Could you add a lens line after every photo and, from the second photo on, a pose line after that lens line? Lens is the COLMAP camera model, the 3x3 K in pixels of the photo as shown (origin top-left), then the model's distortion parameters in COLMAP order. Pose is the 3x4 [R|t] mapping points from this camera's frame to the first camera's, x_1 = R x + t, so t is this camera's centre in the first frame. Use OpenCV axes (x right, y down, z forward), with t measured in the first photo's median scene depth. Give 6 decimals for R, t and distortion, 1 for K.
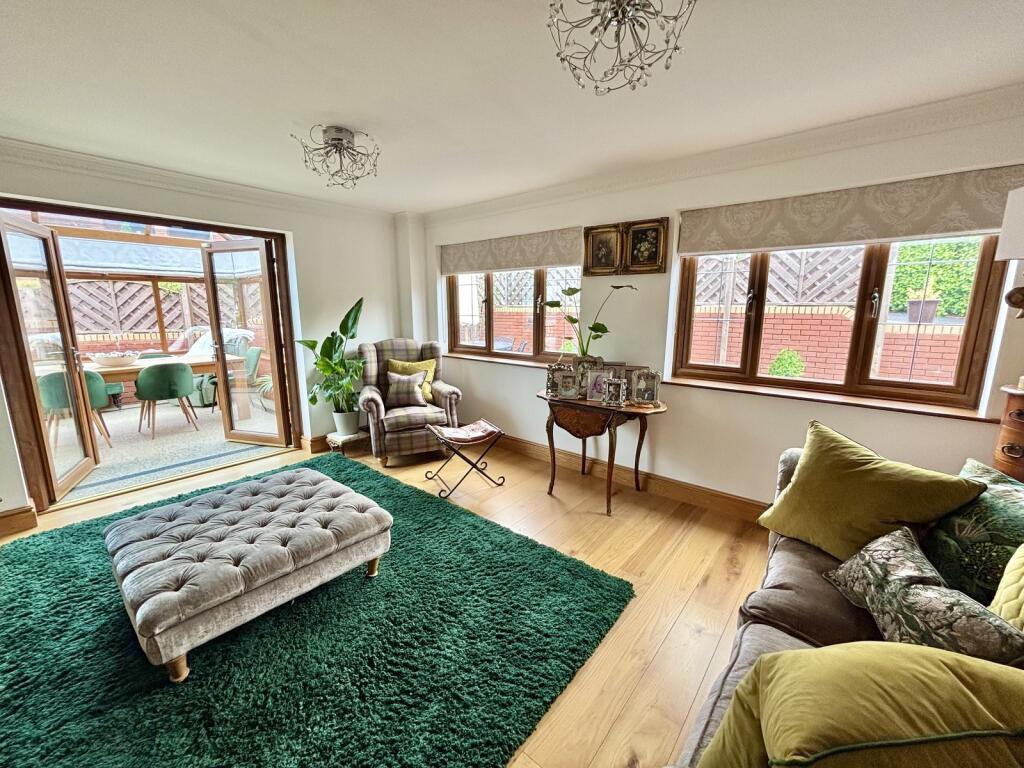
lens RADIAL K [[415.6, 0, 511.3], [0, 415.6, 381.5], [0, 0, 1]] dist [0.001642, 0.000274]
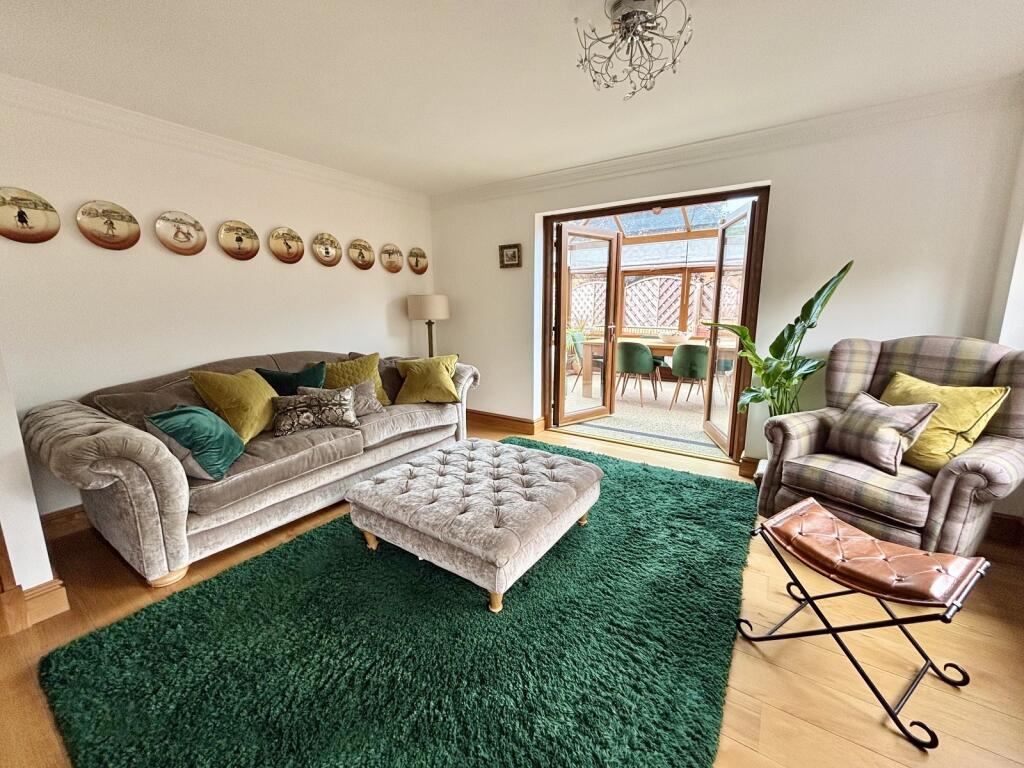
lens RADIAL K [[415.6, 0, 505.5], [0, 415.6, 383.3], [0, 0, 1]] dist [0.001642, 0.000274]
pose [[0.101159, 0.182540, -0.977981, 0.214805], [-0.168908, 0.971903, 0.163934, -0.048732], [0.980427, 0.148605, 0.129149, 0.501646]]
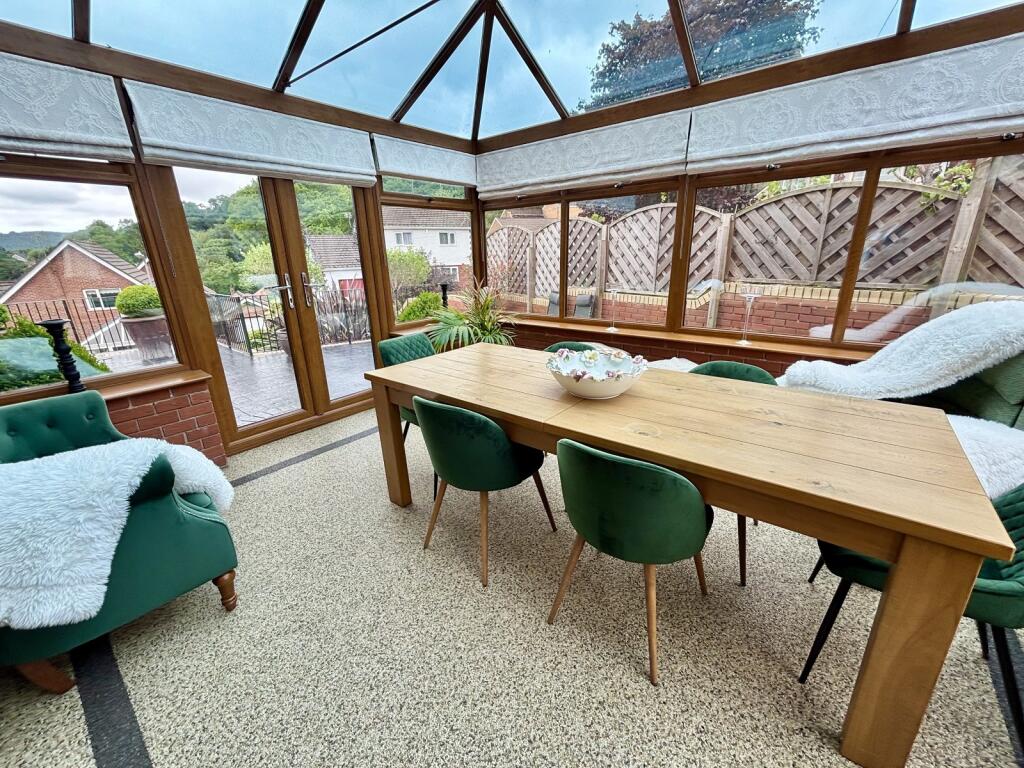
lens RADIAL K [[415.6, 0, 513.6], [0, 415.6, 383.6], [0, 0, 1]] dist [0.001642, 0.000274]
pose [[0.032752, 0.307904, -0.950853, -0.718801], [-0.157044, 0.941132, 0.299347, -0.188389], [0.987048, 0.139522, 0.079178, 1.115128]]
